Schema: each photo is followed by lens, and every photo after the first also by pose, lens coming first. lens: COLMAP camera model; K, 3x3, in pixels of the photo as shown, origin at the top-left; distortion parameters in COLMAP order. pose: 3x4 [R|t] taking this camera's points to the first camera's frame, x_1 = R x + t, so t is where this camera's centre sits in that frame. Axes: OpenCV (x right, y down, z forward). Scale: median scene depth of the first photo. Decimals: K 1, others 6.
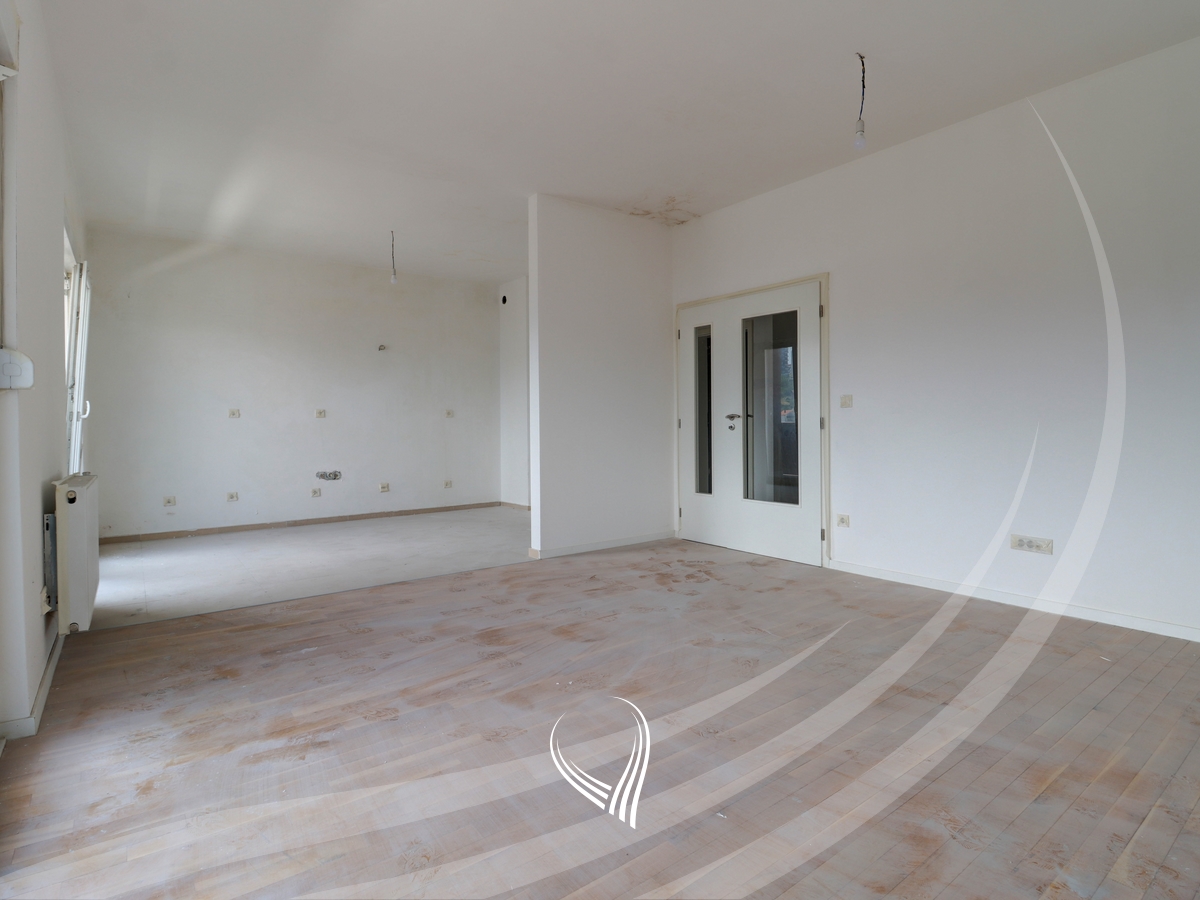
lens RADIAL K [[623.1, 0, 605.2], [0, 623.1, 428.4], [0, 0, 1]] dist [-0.000506, -0.012654]
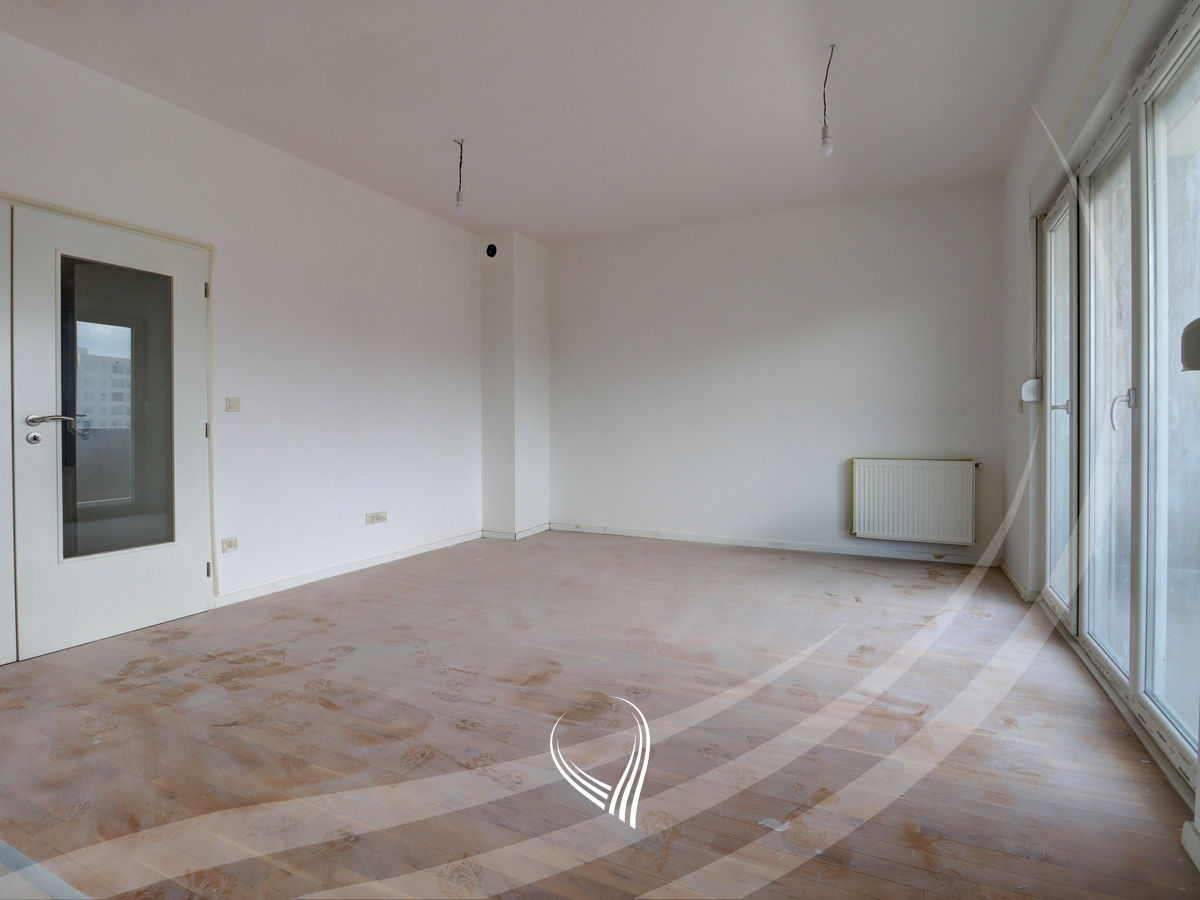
lens RADIAL K [[623.1, 0, 605.2], [0, 623.1, 428.4], [0, 0, 1]] dist [-0.000506, -0.012654]
pose [[-0.449242, 0.004937, 0.893396, -0.843719], [0.017960, 0.999833, 0.003506, -0.006070], [-0.893229, 0.017620, -0.449256, 1.281123]]
